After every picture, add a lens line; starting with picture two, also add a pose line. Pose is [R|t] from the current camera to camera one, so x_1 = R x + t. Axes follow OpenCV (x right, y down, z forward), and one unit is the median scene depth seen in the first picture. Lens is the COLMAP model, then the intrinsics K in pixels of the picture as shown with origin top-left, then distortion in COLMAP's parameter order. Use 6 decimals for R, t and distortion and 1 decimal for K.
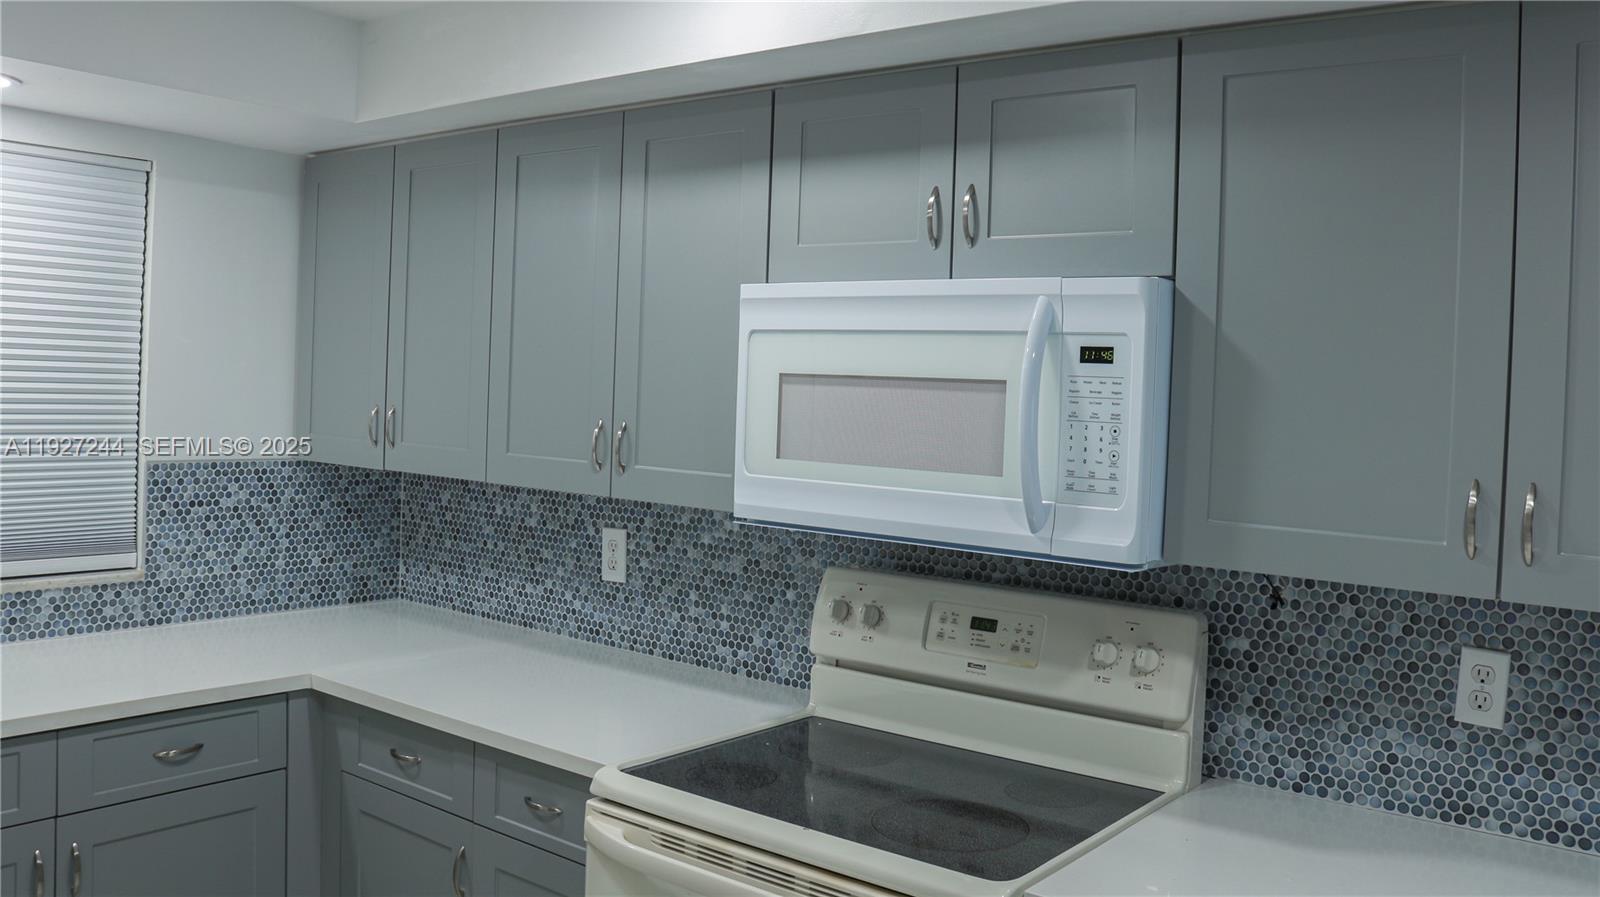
lens RADIAL K [[1323.0, 0, 826.9], [0, 1323.0, 424.8], [0, 0, 1]] dist [-0.133207, 0.093802]
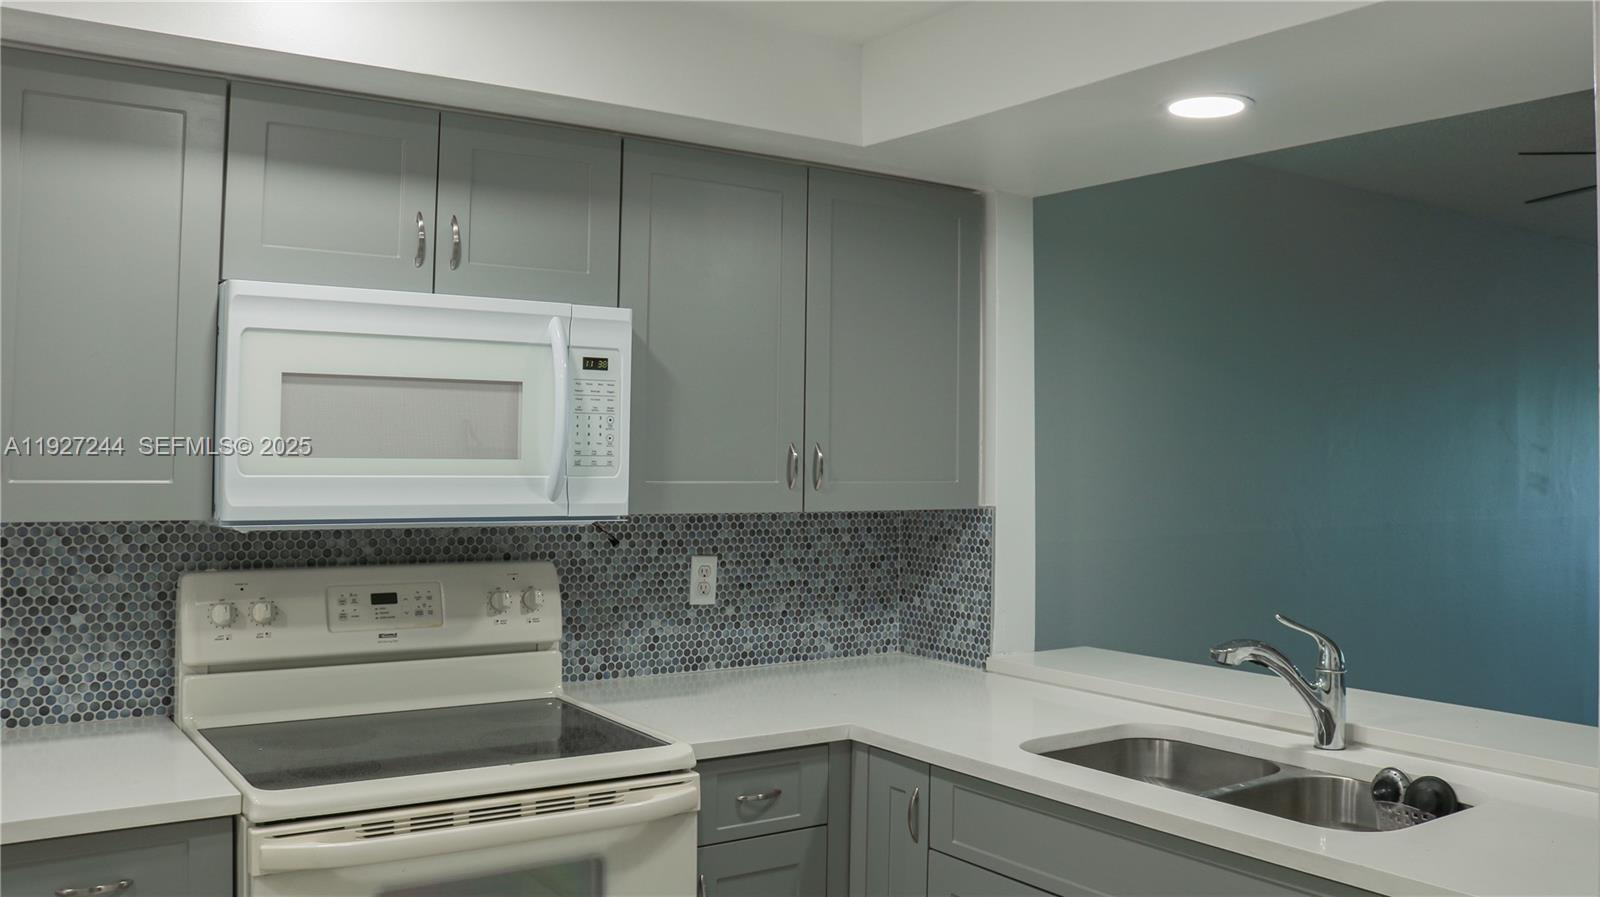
lens RADIAL K [[1323.0, 0, 803.4], [0, 1323.0, 431.5], [0, 0, 1]] dist [-0.133207, 0.093802]
pose [[0.316968, -0.020724, 0.948210, -0.759498], [0.026365, 0.999567, 0.013033, 0.003160], [-0.948070, 0.020868, 0.317378, 0.279003]]
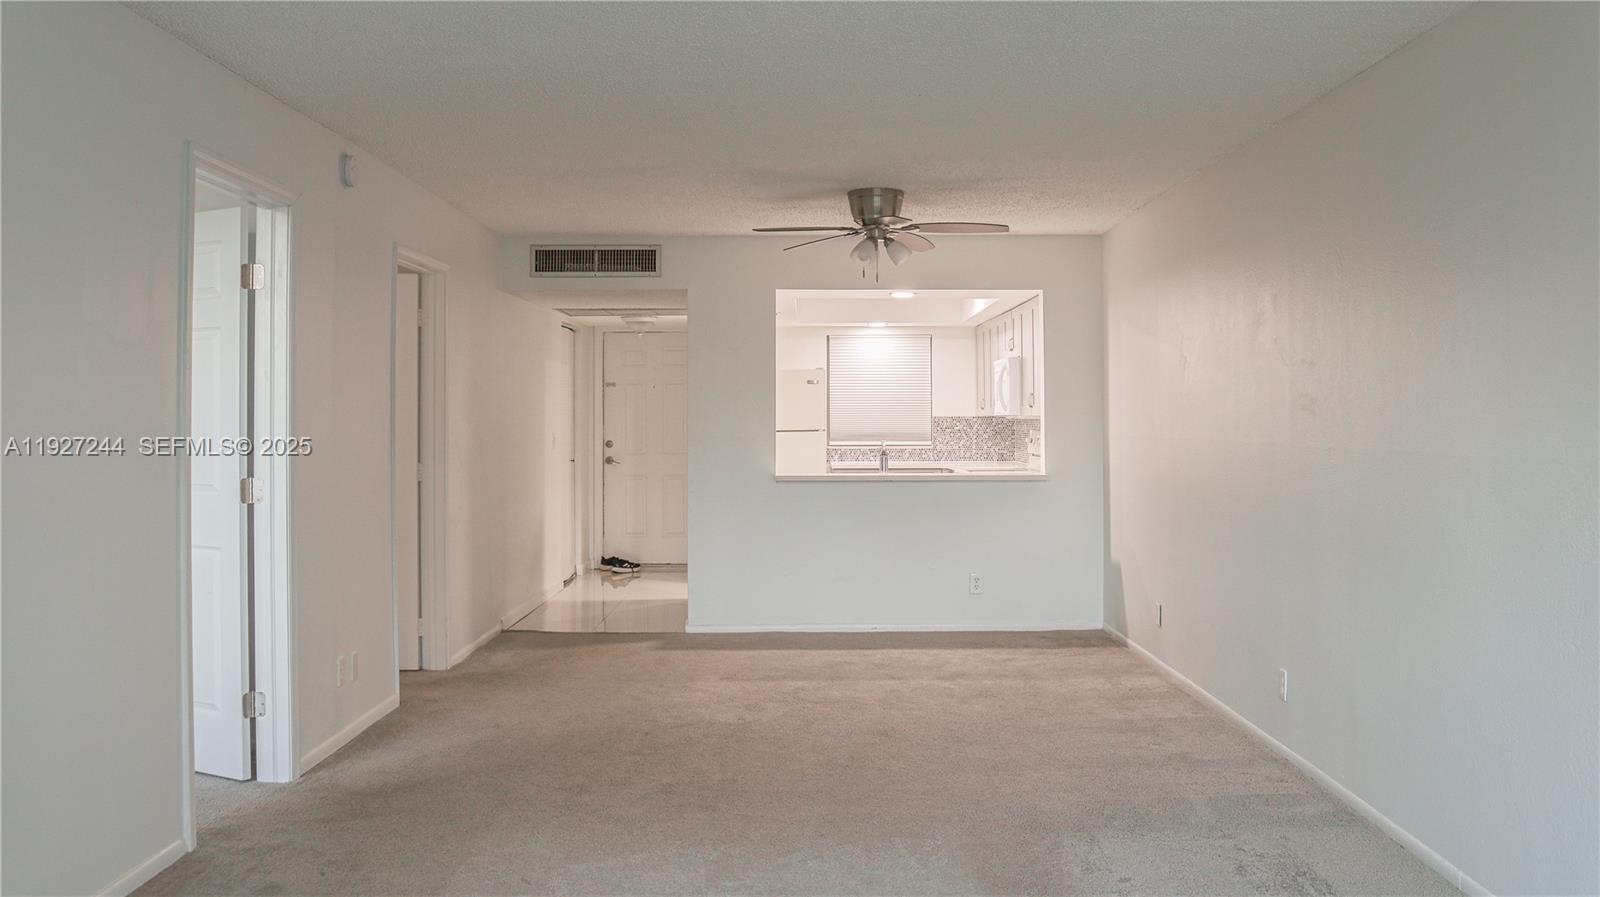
lens RADIAL K [[1323.0, 0, 812.1], [0, 1323.0, 437.4], [0, 0, 1]] dist [-0.133207, 0.093802]
pose [[0.615728, -0.029310, -0.787413, 2.768465], [0.006755, 0.999468, -0.031921, 0.256308], [0.787929, 0.014335, 0.615599, -1.991489]]
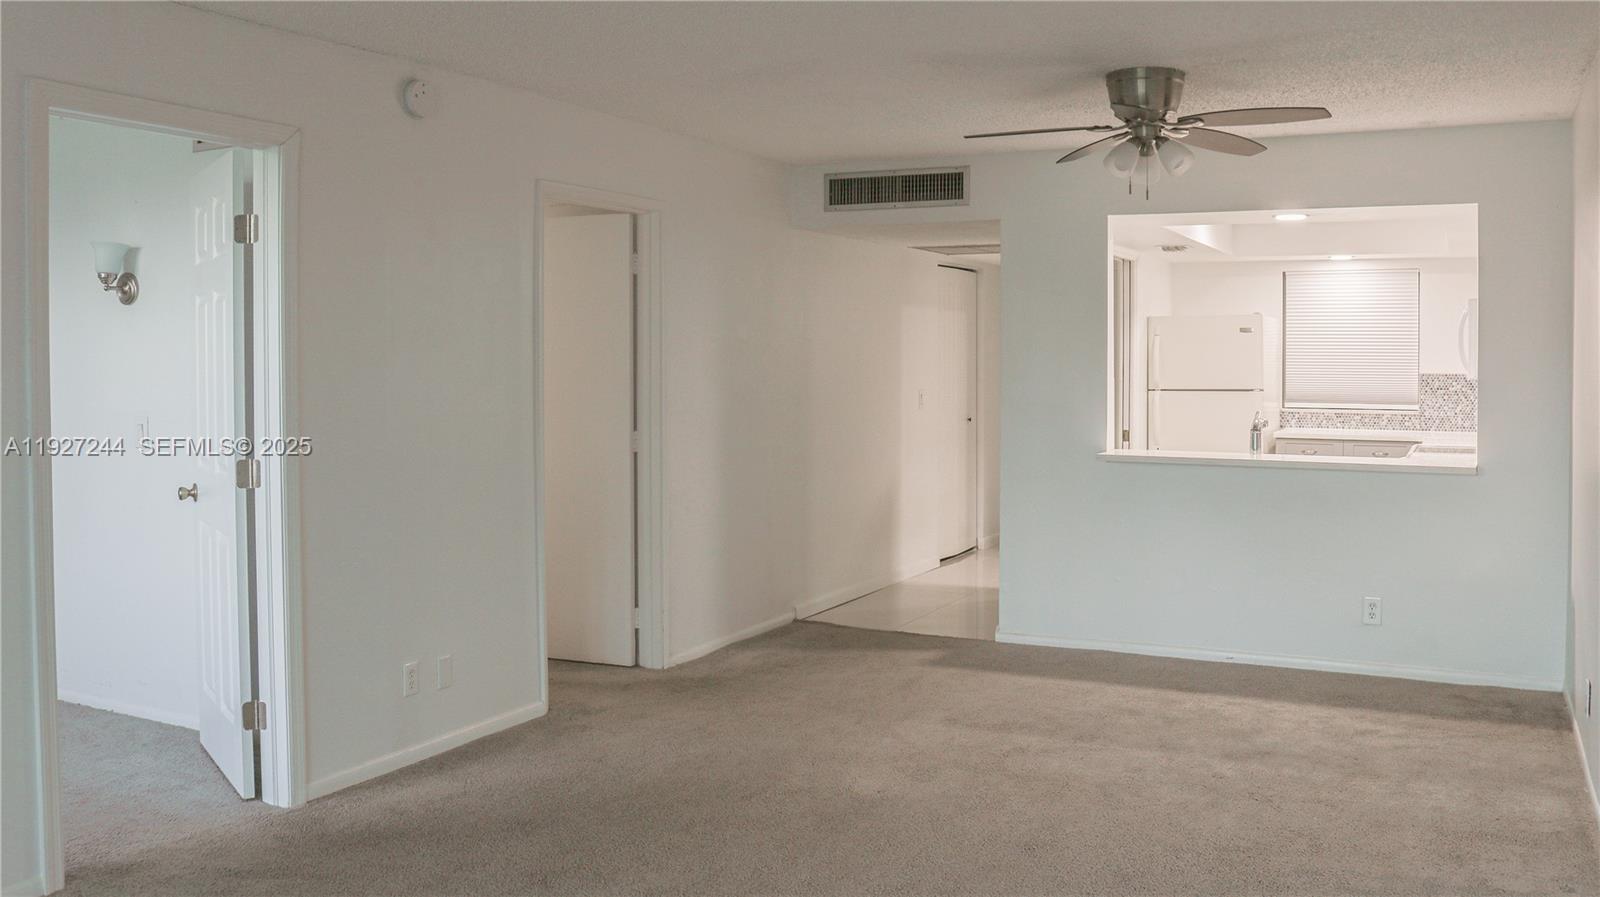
lens RADIAL K [[1323.0, 0, 831.7], [0, 1323.0, 420.7], [0, 0, 1]] dist [-0.133207, 0.093802]
pose [[0.192996, 0.009391, -0.981155, 2.535476], [-0.018965, 0.999803, 0.005839, 0.176161], [0.981016, 0.017480, 0.193136, -1.056433]]
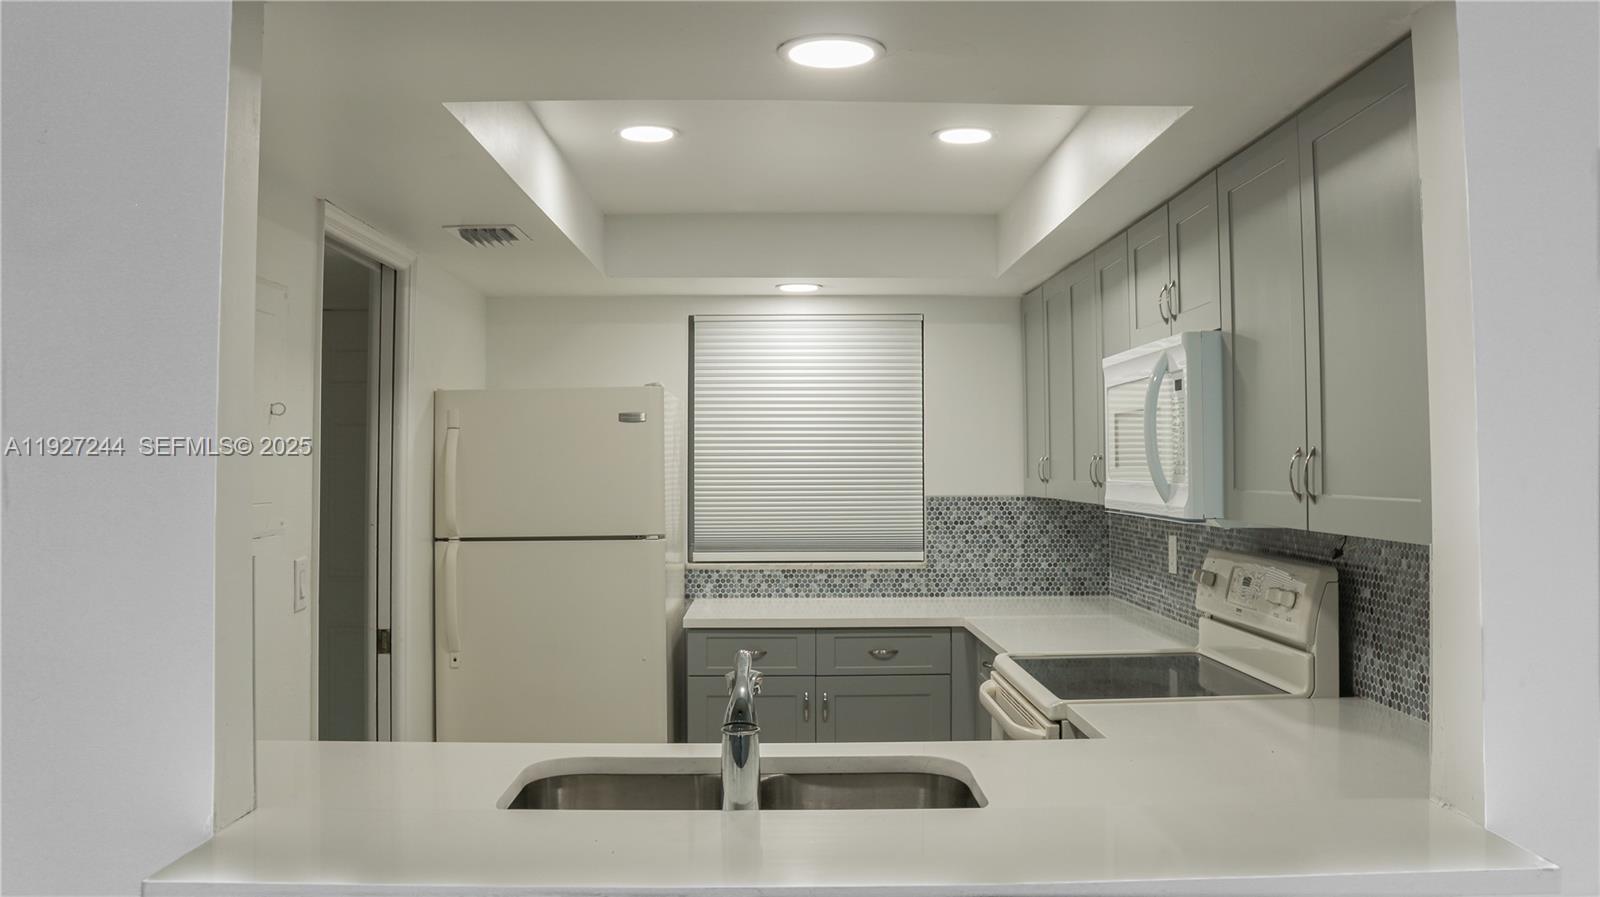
lens RADIAL K [[1323.0, 0, 804.4], [0, 1323.0, 432.2], [0, 0, 1]] dist [-0.133207, 0.093802]
pose [[0.628026, -0.059189, -0.775938, 0.846177], [0.005617, 0.997422, -0.071538, 0.082553], [0.778172, 0.040569, 0.626739, -0.229914]]
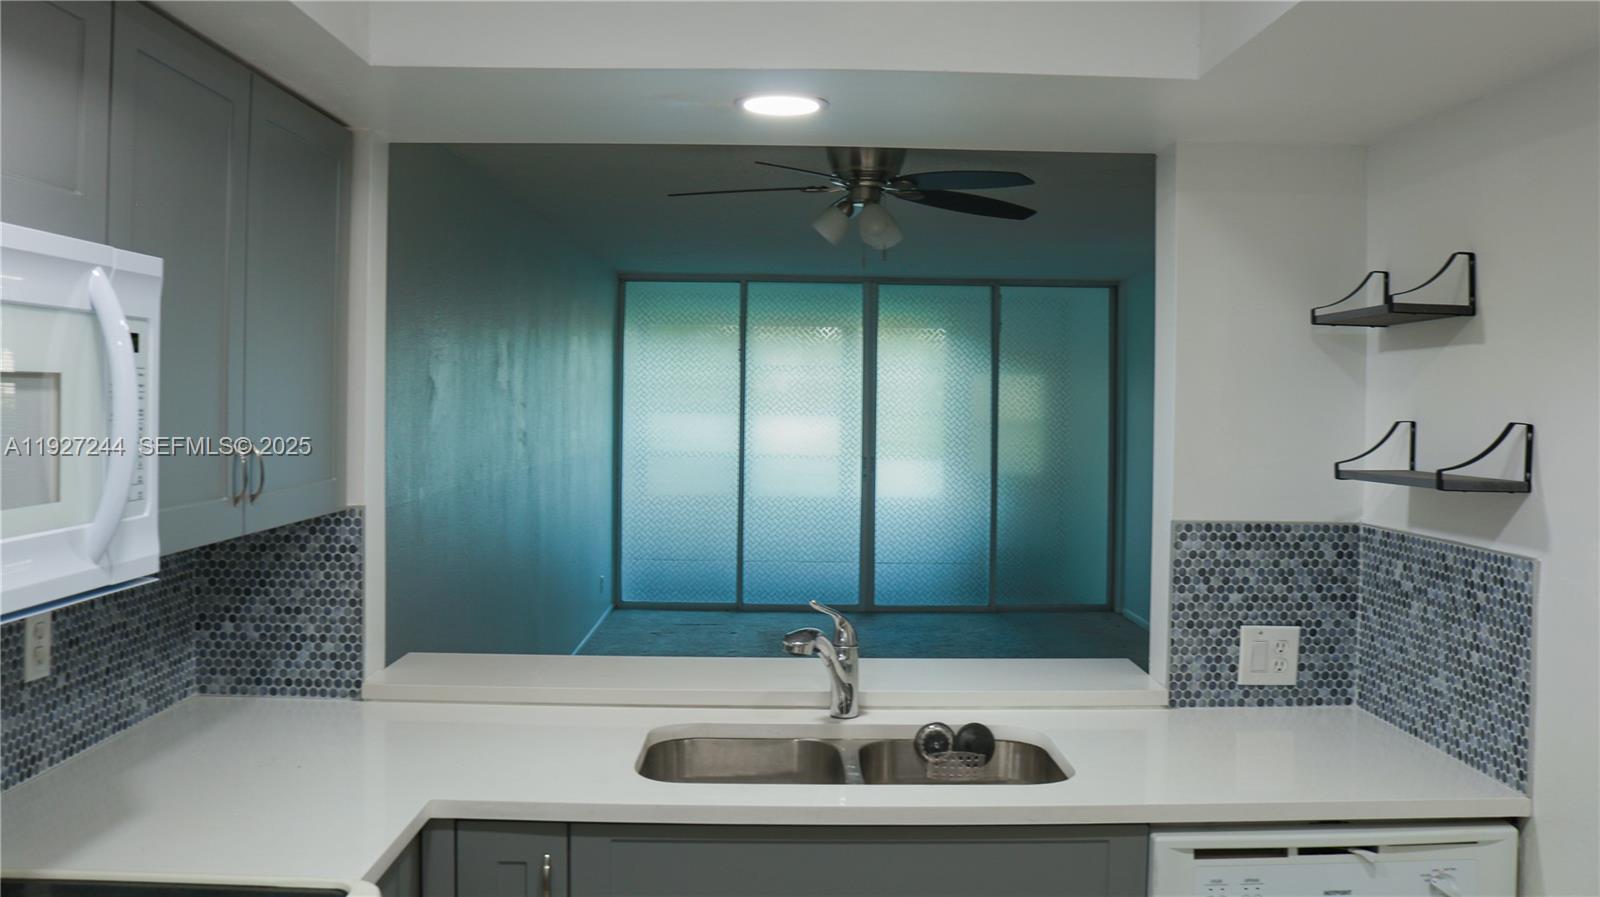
lens RADIAL K [[1323.0, 0, 807.9], [0, 1323.0, 413.3], [0, 0, 1]] dist [-0.133207, 0.093802]
pose [[-0.615154, -0.058358, 0.786244, -0.552025], [-0.017825, 0.998031, 0.060132, -0.049227], [-0.788205, 0.022976, -0.614983, 0.878411]]
